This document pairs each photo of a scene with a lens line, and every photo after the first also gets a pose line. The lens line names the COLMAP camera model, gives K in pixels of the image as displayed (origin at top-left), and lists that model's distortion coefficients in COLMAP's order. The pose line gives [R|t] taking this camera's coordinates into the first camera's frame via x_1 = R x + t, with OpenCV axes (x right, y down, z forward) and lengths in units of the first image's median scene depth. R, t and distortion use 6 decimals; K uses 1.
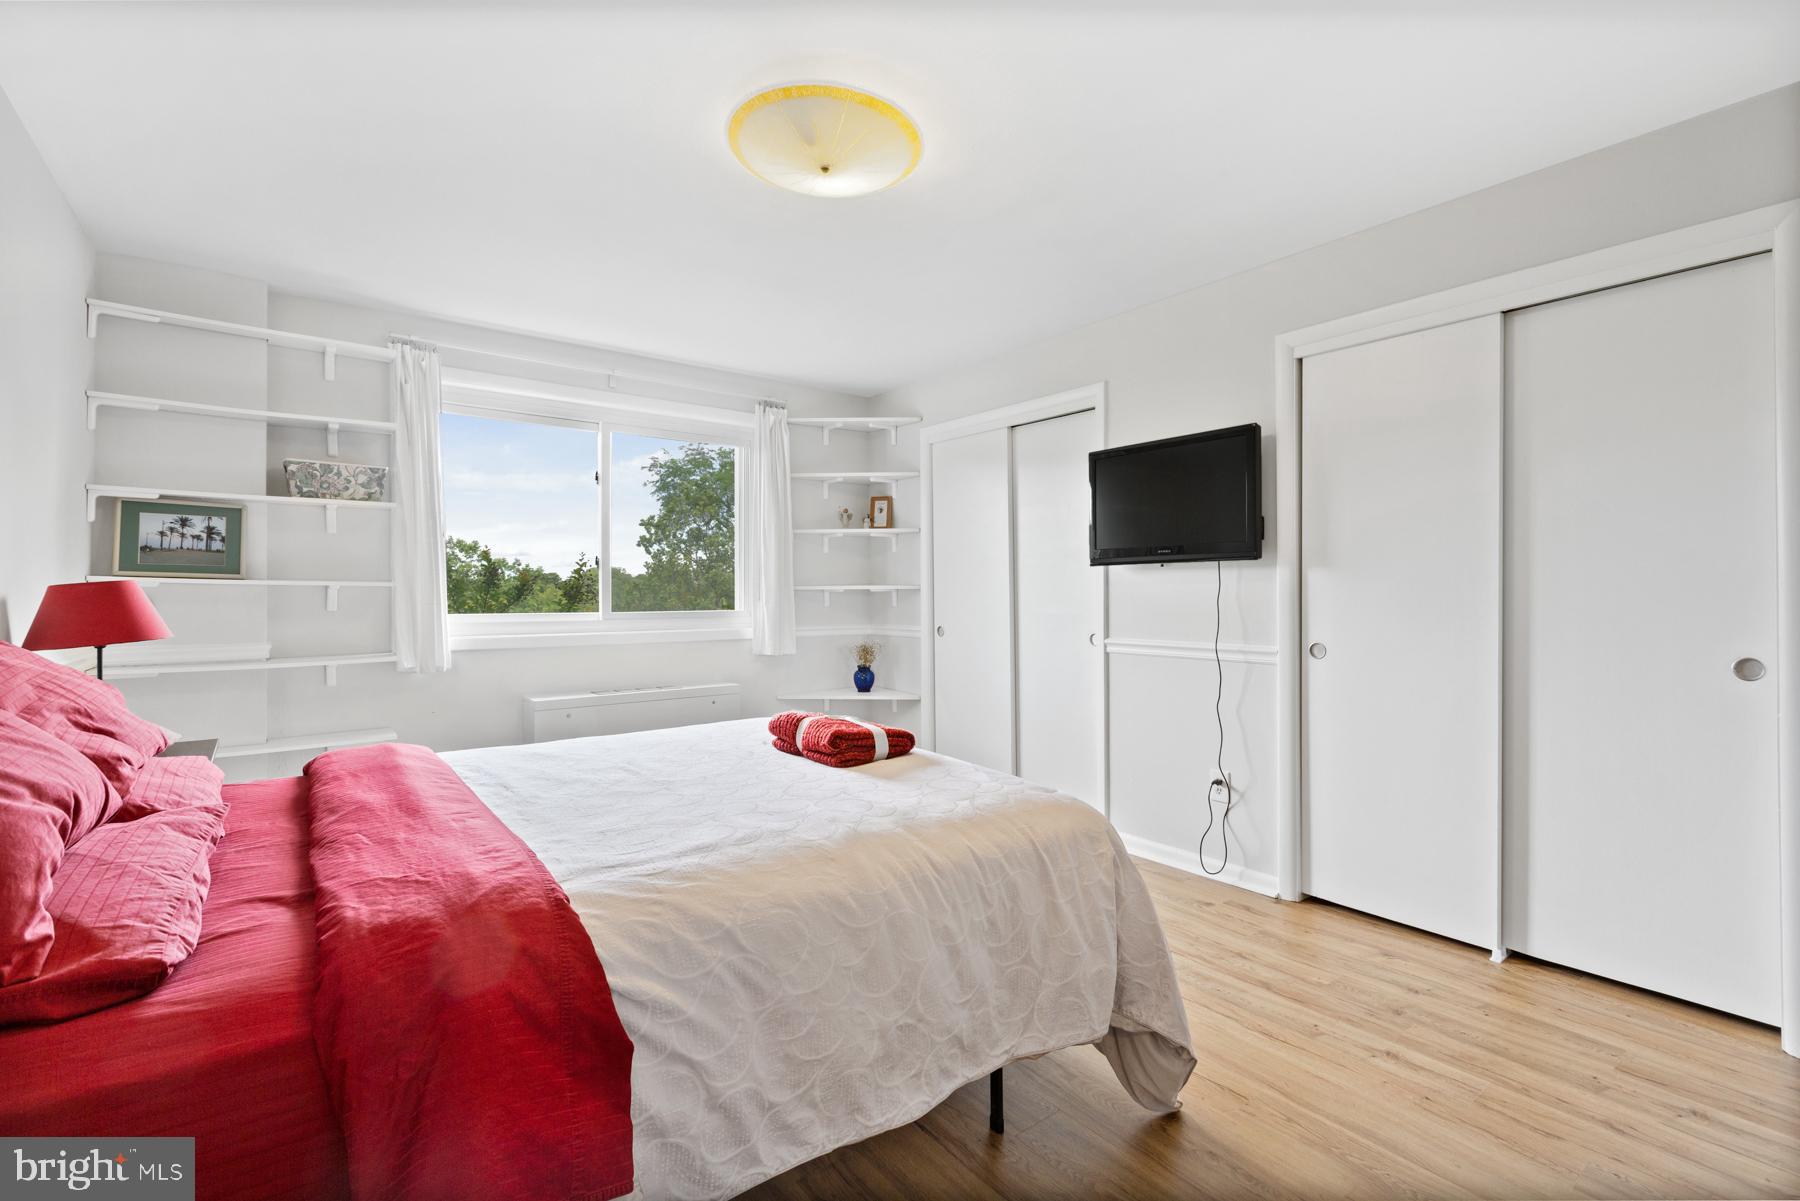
lens RADIAL K [[815.0, 0, 901.6], [0, 815.0, 603.1], [0, 0, 1]] dist [0.001943, -0.001149]
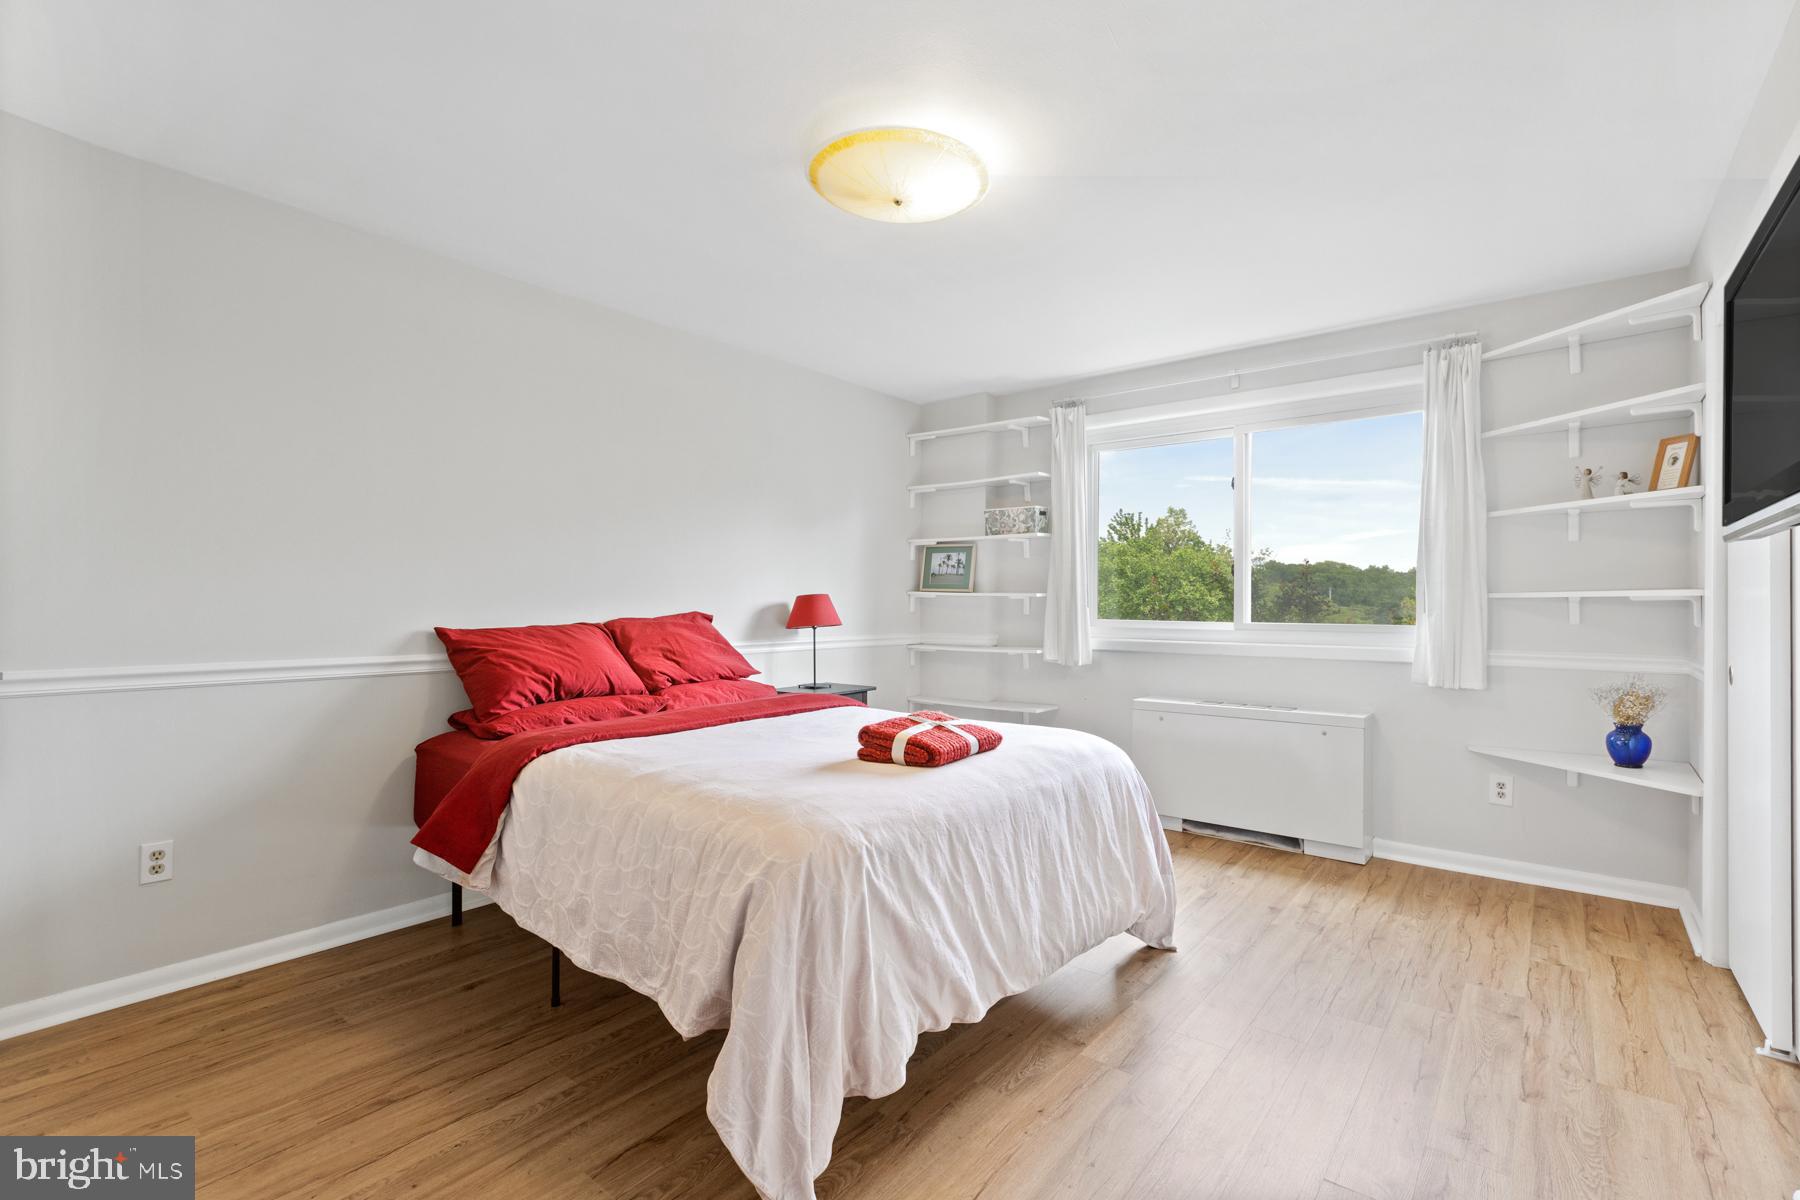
lens RADIAL K [[815.0, 0, 908.1], [0, 815.0, 605.5], [0, 0, 1]] dist [0.001943, -0.001149]
pose [[0.222002, 0.002887, -0.975042, 0.626443], [-0.018045, 0.999837, -0.001148, -0.000386], [0.974879, 0.017850, 0.222017, 0.519405]]
